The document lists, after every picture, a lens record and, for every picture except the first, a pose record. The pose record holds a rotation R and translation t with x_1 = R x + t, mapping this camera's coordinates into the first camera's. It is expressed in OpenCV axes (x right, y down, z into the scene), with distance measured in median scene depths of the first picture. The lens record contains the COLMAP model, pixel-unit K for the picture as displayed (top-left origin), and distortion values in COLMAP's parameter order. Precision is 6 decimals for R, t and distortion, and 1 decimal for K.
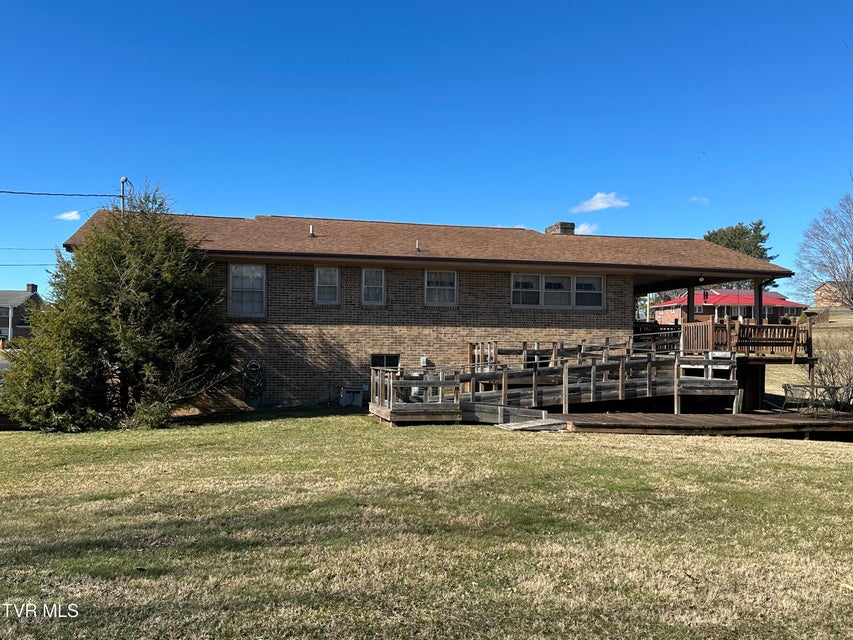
lens RADIAL K [[818.2, 0, 428.1], [0, 818.2, 320.2], [0, 0, 1]] dist [0.048769, 0.000000]
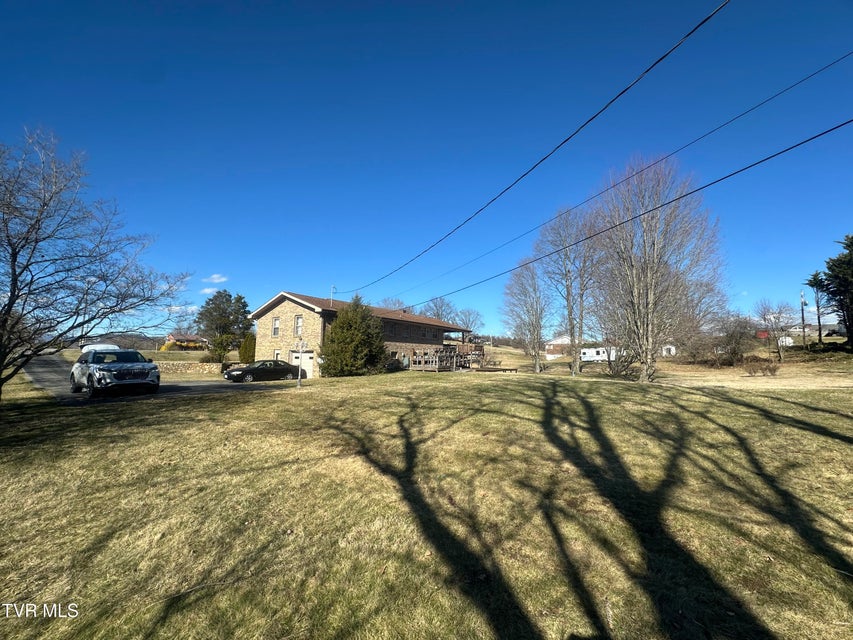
lens RADIAL K [[368.2, 0, 431.5], [0, 368.2, 316.9], [0, 0, 1]] dist [0.002344, 0.000538]
pose [[0.735387, 0.077975, 0.673146, -0.887195], [-0.035058, 0.996405, -0.077120, 0.013309], [-0.676740, 0.033113, 0.735477, -0.115880]]
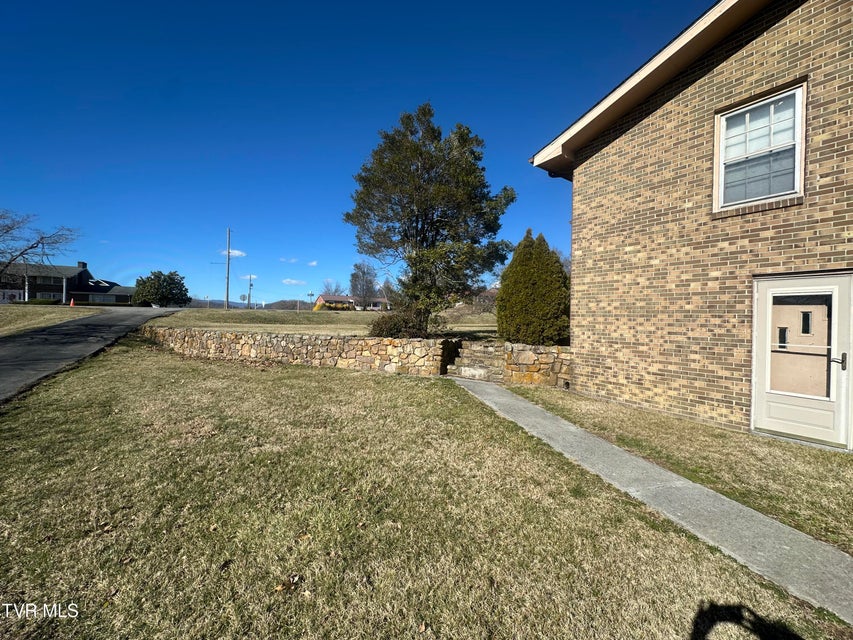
lens RADIAL K [[340.2, 0, 427.5], [0, 340.2, 317.1], [0, 0, 1]] dist [-0.004366, 0.001158]
pose [[0.911550, 0.009966, 0.411070, -0.696077], [-0.027135, 0.998985, 0.035952, 0.067173], [-0.410294, -0.043926, 0.910895, 1.048059]]
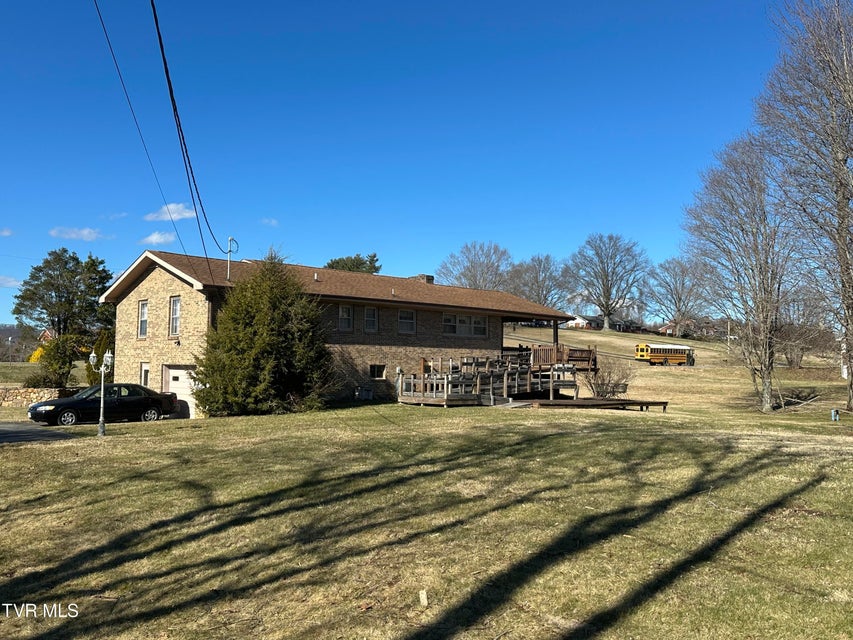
lens RADIAL K [[818.2, 0, 424.4], [0, 818.2, 322.6], [0, 0, 1]] dist [0.048769, 0.000000]
pose [[0.870707, 0.030853, 0.490833, -0.709131], [-0.024180, 0.999509, -0.019934, -0.007569], [-0.491207, 0.005489, 0.871026, -0.338205]]
